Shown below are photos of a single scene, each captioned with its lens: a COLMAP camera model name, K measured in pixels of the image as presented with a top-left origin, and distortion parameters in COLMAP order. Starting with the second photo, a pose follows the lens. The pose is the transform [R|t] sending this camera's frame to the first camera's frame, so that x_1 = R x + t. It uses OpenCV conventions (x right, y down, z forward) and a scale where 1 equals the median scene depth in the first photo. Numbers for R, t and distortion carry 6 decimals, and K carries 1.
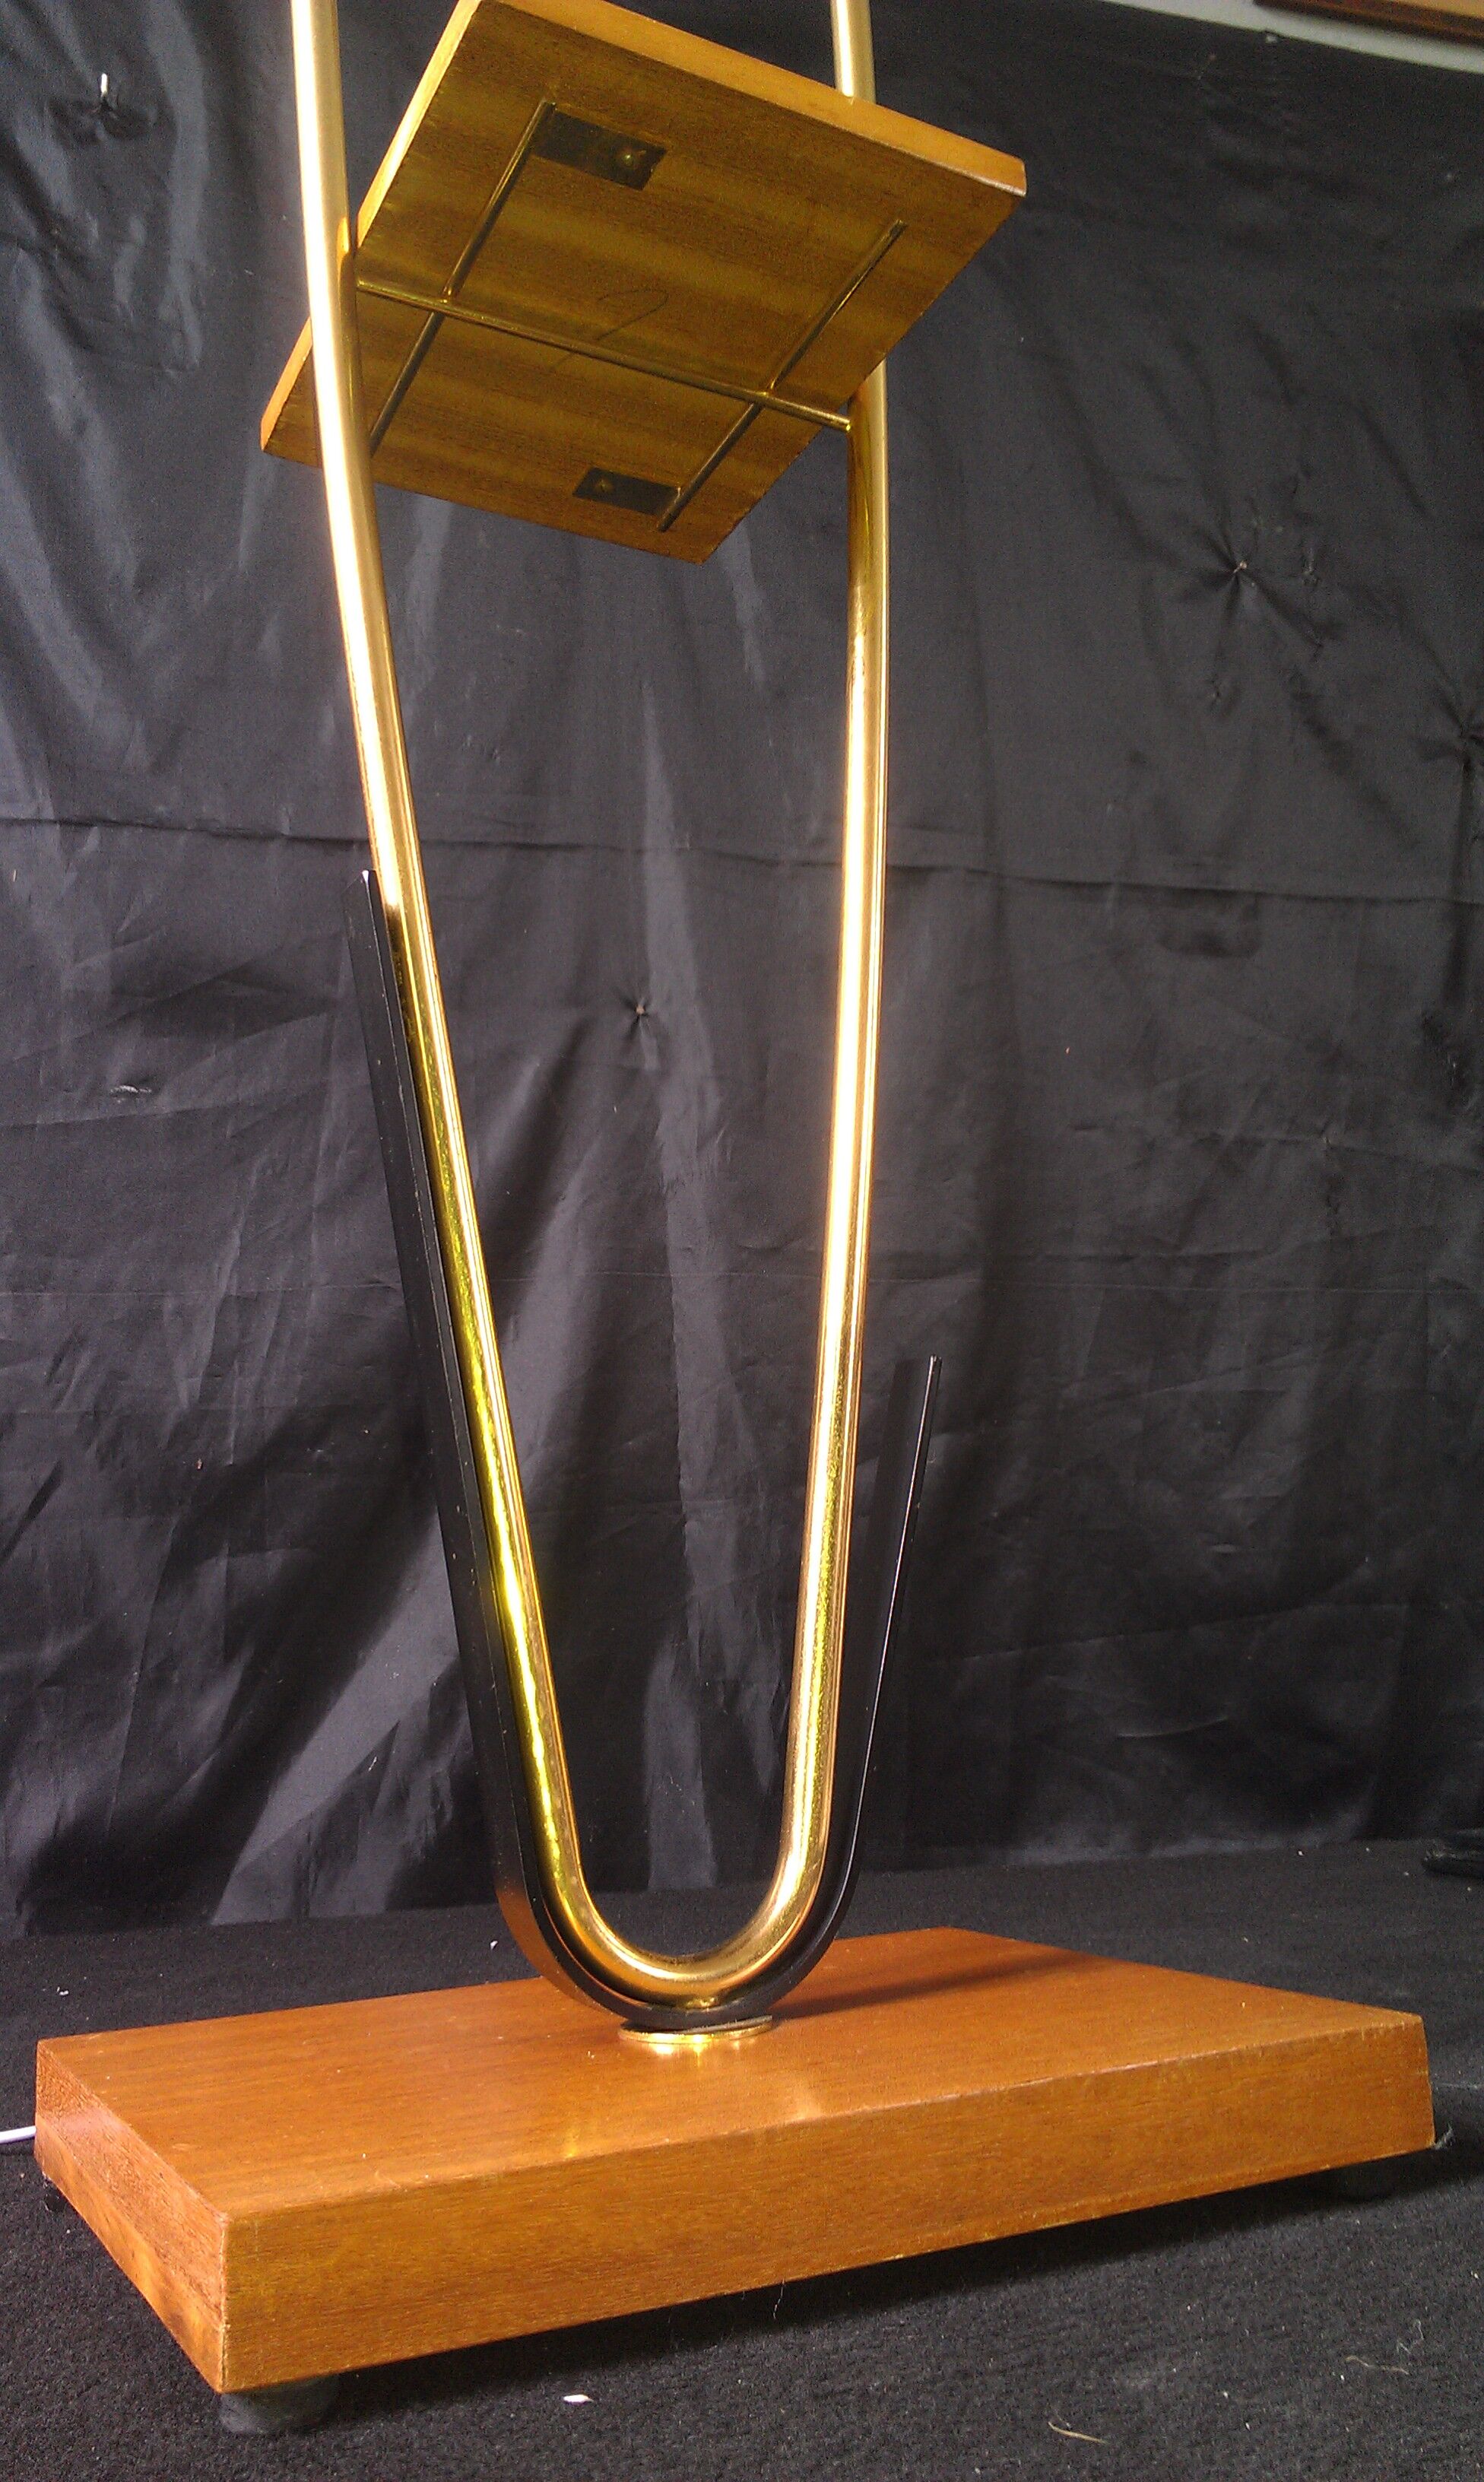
lens RADIAL K [[2087.4, 0, 730.4], [0, 2087.4, 1220.6], [0, 0, 1]] dist [0.035337, -0.053293]
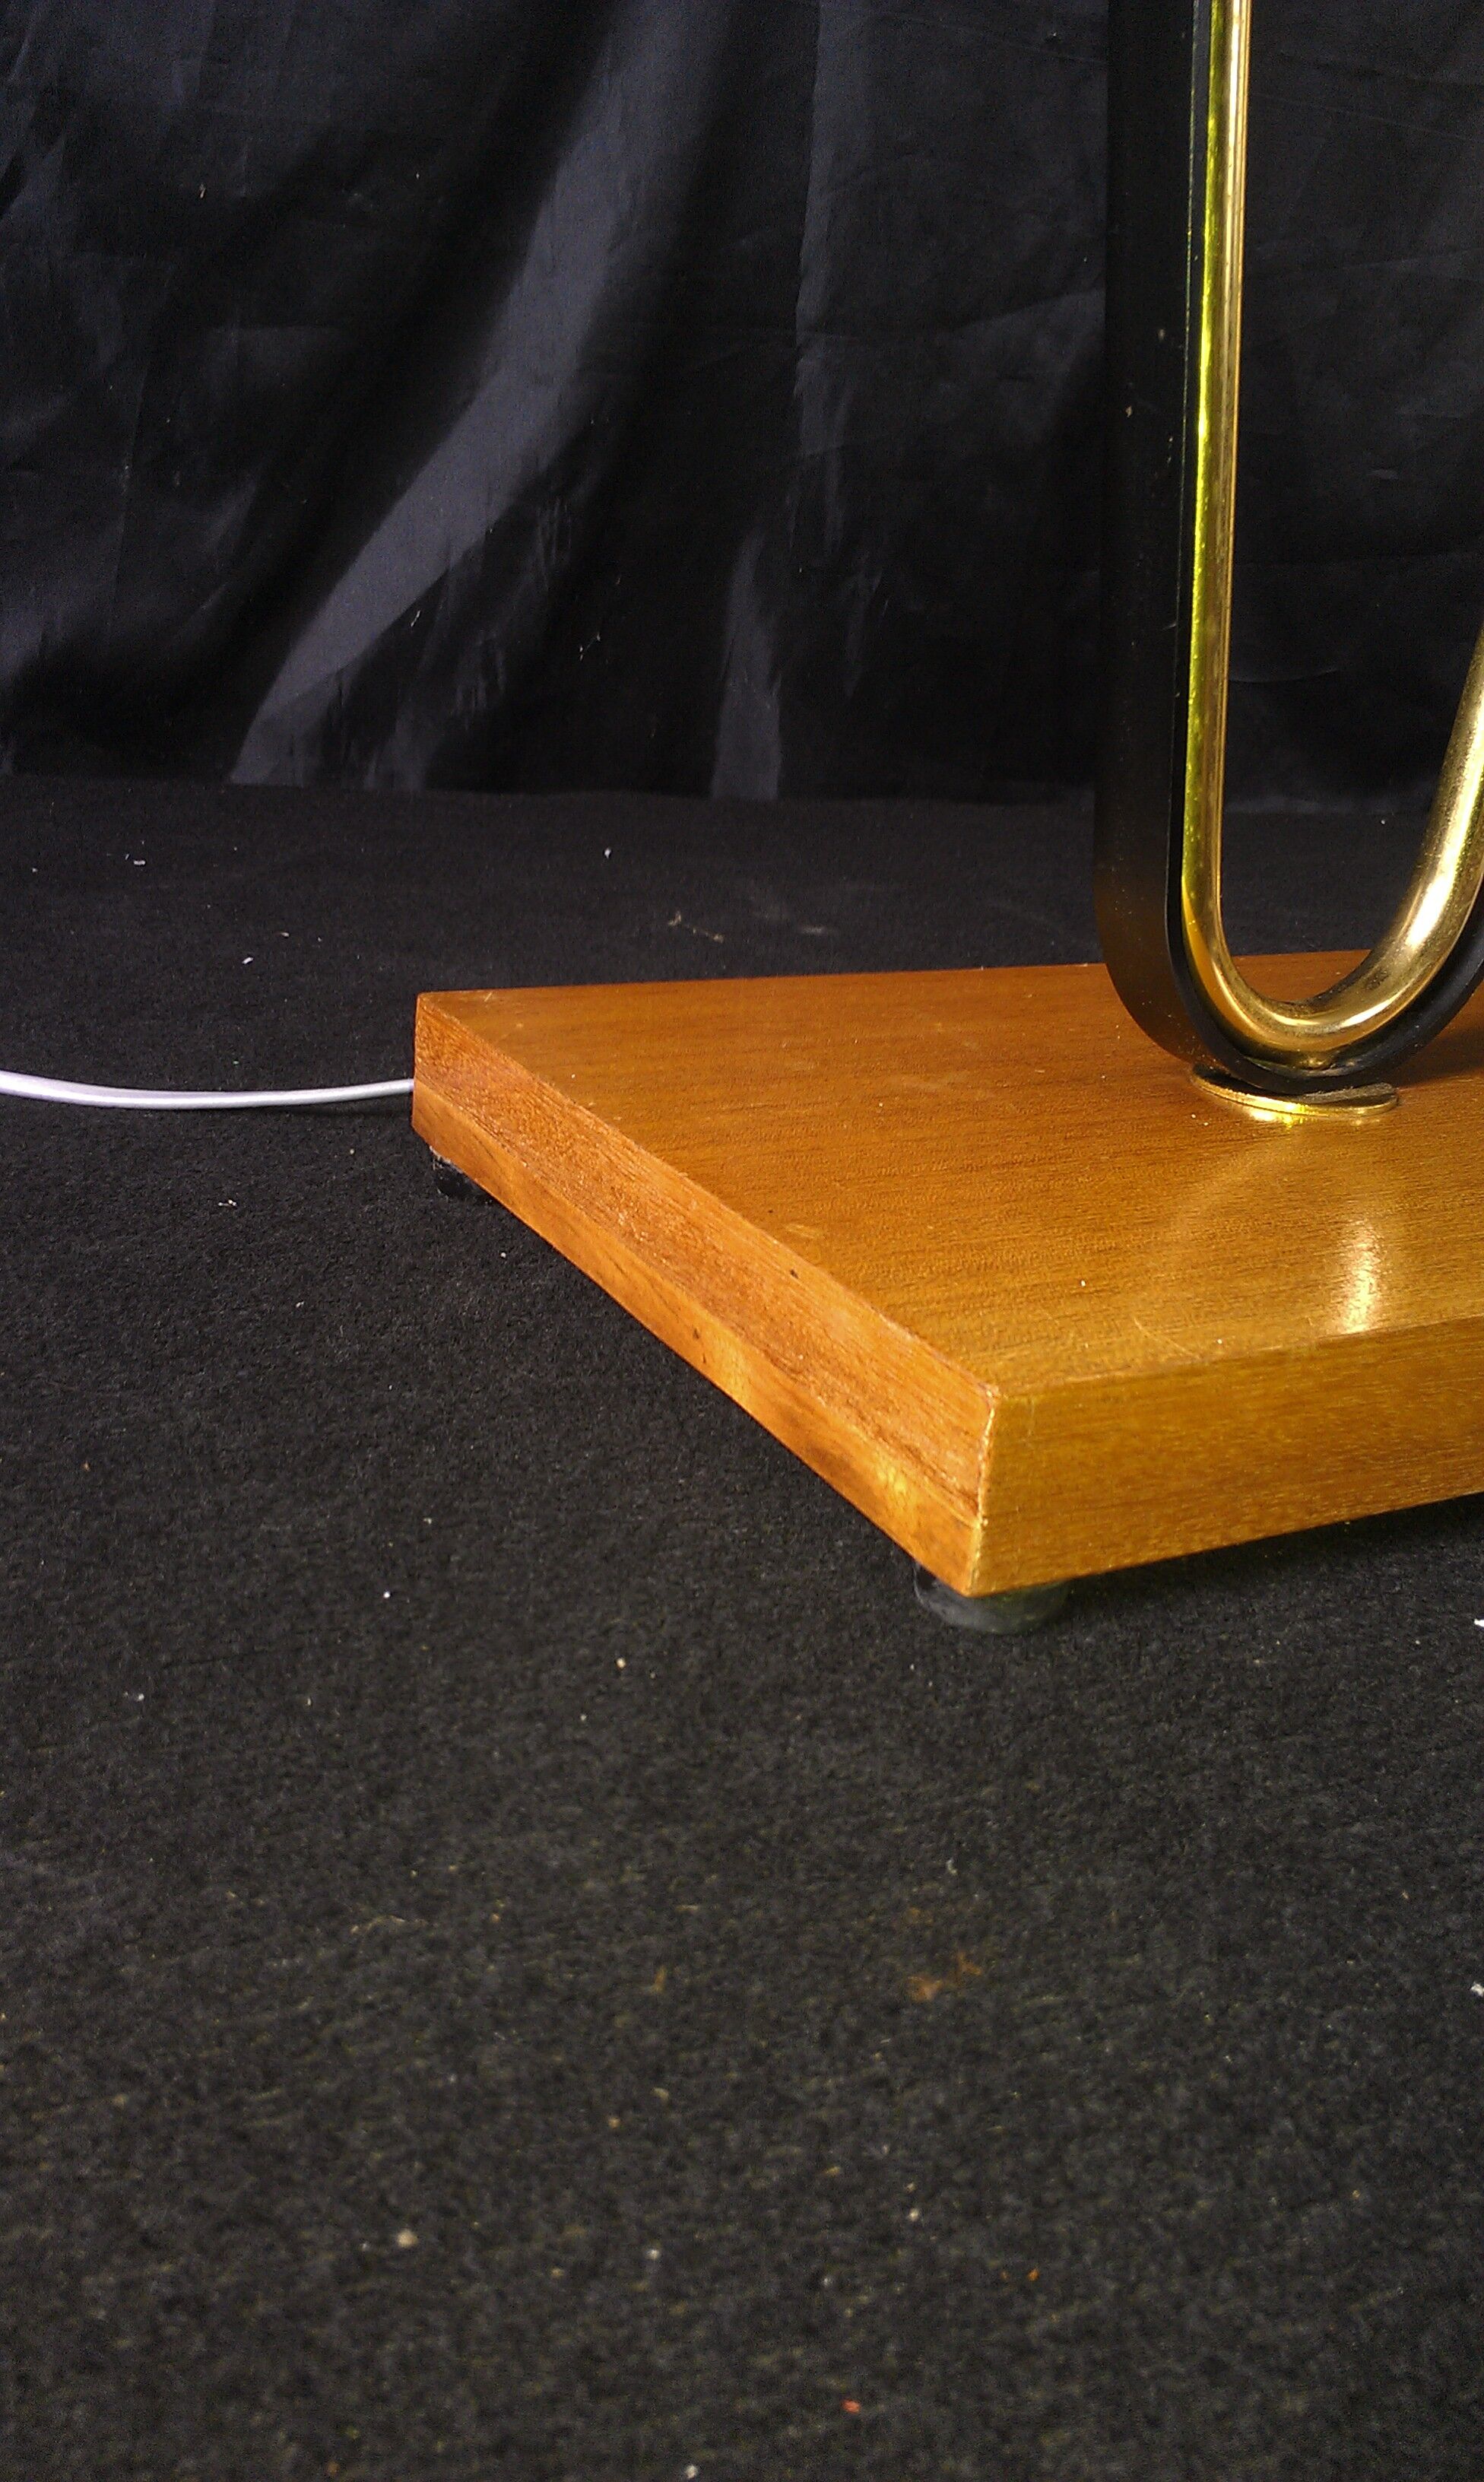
lens RADIAL K [[2087.4, 0, 720.1], [0, 2087.4, 1266.7], [0, 0, 1]] dist [0.035337, -0.053293]
pose [[0.988602, 0.083056, 0.125568, -0.129638], [-0.136486, 0.846444, 0.514688, 0.028856], [-0.063539, -0.525960, 0.848132, 0.134491]]
